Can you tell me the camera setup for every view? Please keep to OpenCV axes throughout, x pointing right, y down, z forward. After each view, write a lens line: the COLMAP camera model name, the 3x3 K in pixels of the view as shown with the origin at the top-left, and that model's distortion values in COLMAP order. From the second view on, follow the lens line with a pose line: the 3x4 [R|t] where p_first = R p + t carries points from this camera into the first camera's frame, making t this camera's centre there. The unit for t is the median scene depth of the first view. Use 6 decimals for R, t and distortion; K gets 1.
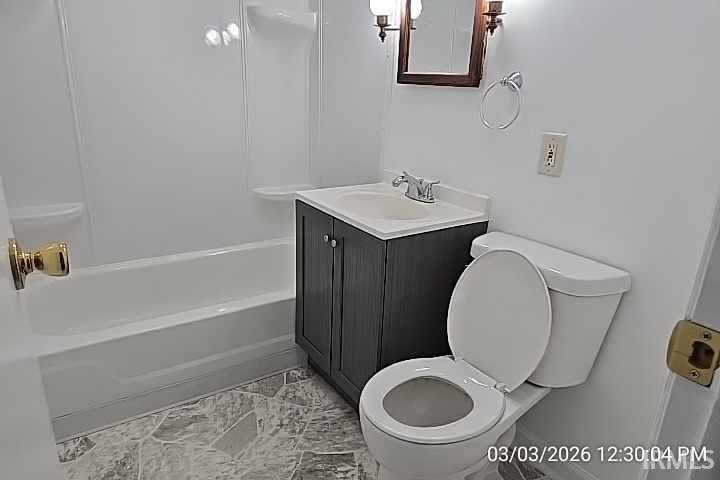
lens RADIAL K [[486.3, 0, 360.0], [0, 486.3, 240.0], [0, 0, 1]] dist [0.113105, -0.000843]
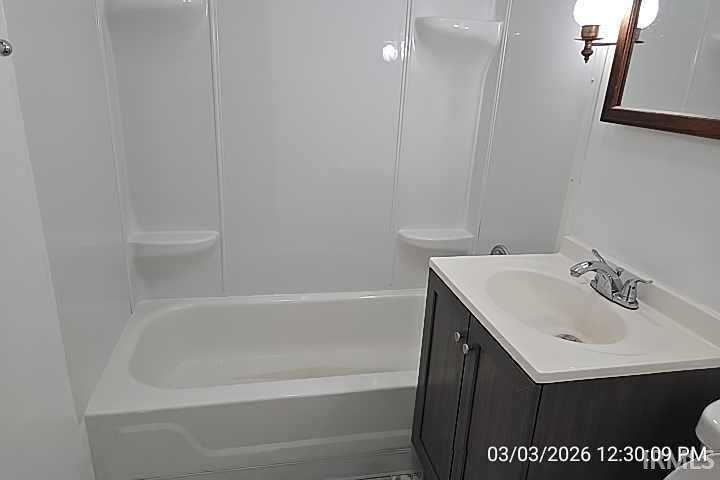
lens RADIAL K [[490.9, 0, 360.0], [0, 490.9, 240.0], [0, 0, 1]] dist [0.027146, -0.002200]
pose [[0.928085, 0.132710, -0.347917, 0.026568], [-0.134842, 0.990700, 0.018195, -0.123683], [0.347096, 0.030028, 0.937349, 0.249692]]
